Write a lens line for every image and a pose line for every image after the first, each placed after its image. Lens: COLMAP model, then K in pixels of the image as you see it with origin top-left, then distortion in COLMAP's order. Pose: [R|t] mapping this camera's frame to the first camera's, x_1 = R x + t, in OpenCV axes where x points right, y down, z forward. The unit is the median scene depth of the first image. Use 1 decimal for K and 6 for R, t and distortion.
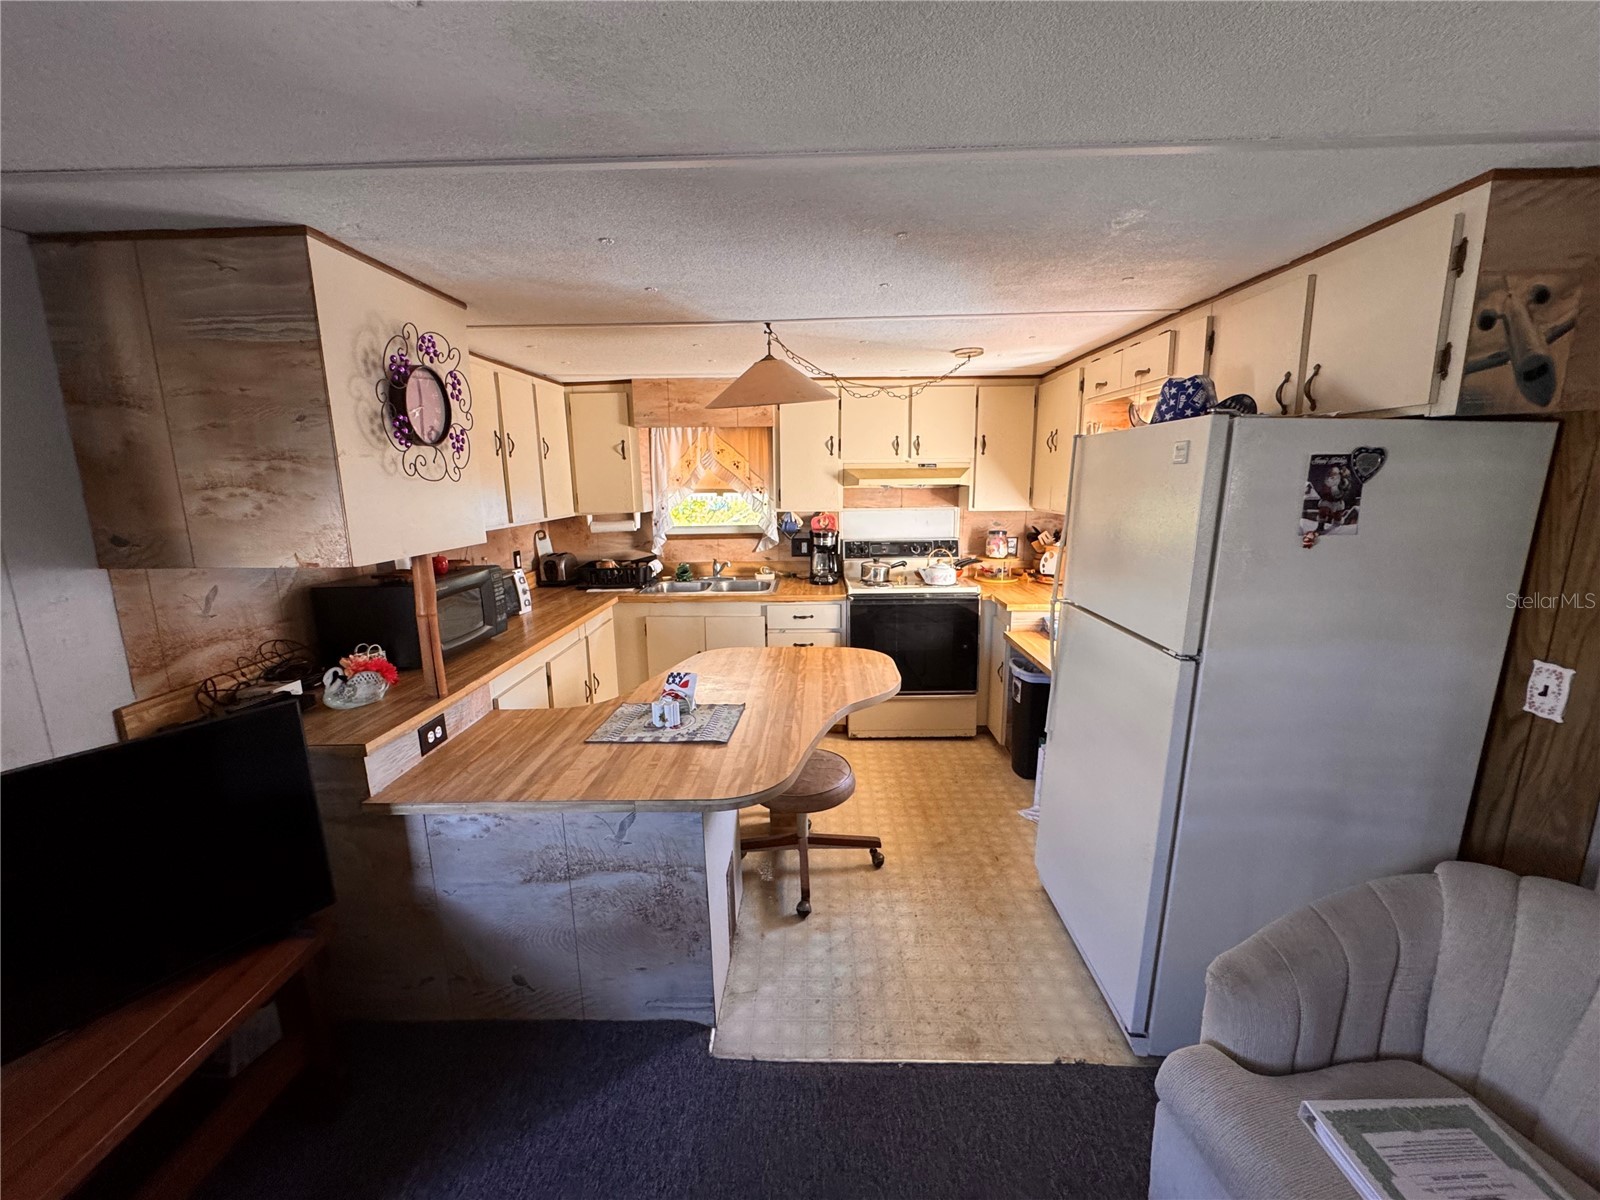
lens RADIAL K [[641.1, 0, 804.6], [0, 641.1, 602.4], [0, 0, 1]] dist [-0.003779, -0.000153]
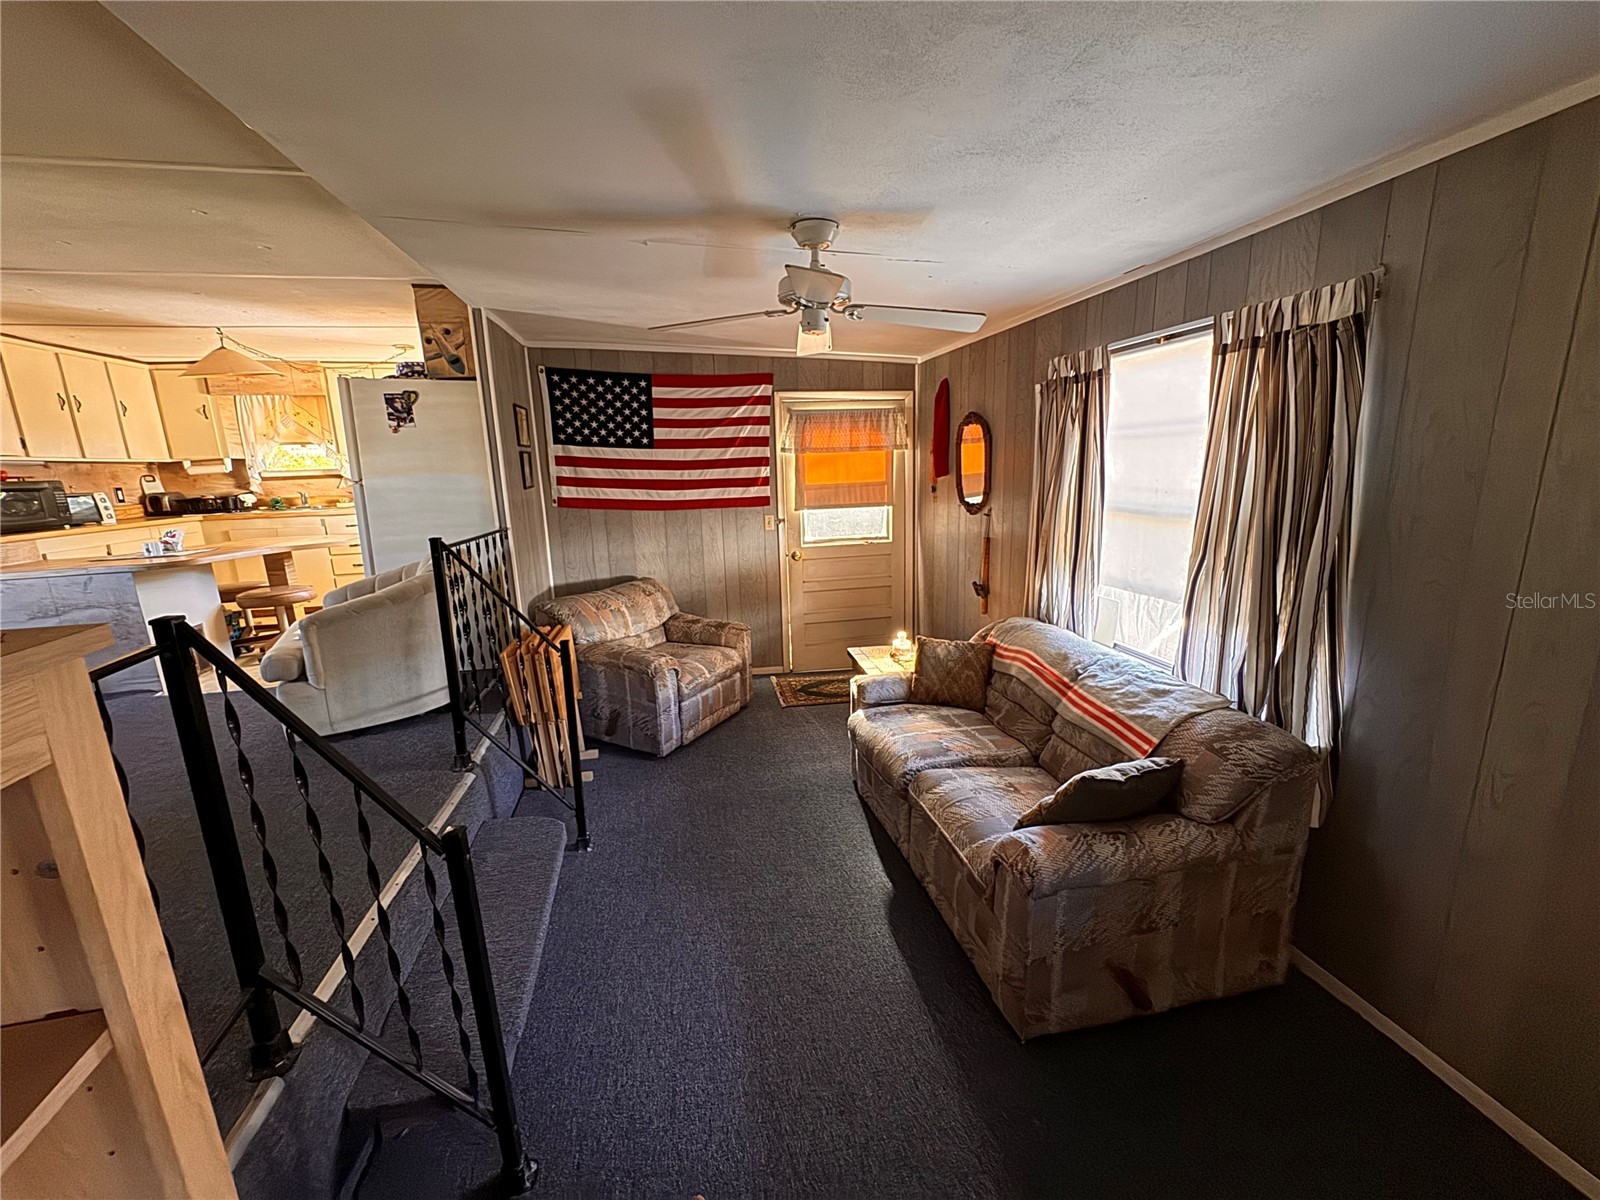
lens RADIAL K [[641.1, 0, 800.7], [0, 641.1, 598.5], [0, 0, 1]] dist [-0.003779, -0.000153]
pose [[0.971496, -0.064730, 0.228048, 0.711598], [0.062485, 0.997900, 0.017058, 0.250773], [-0.228674, -0.002322, 0.973500, -0.719858]]
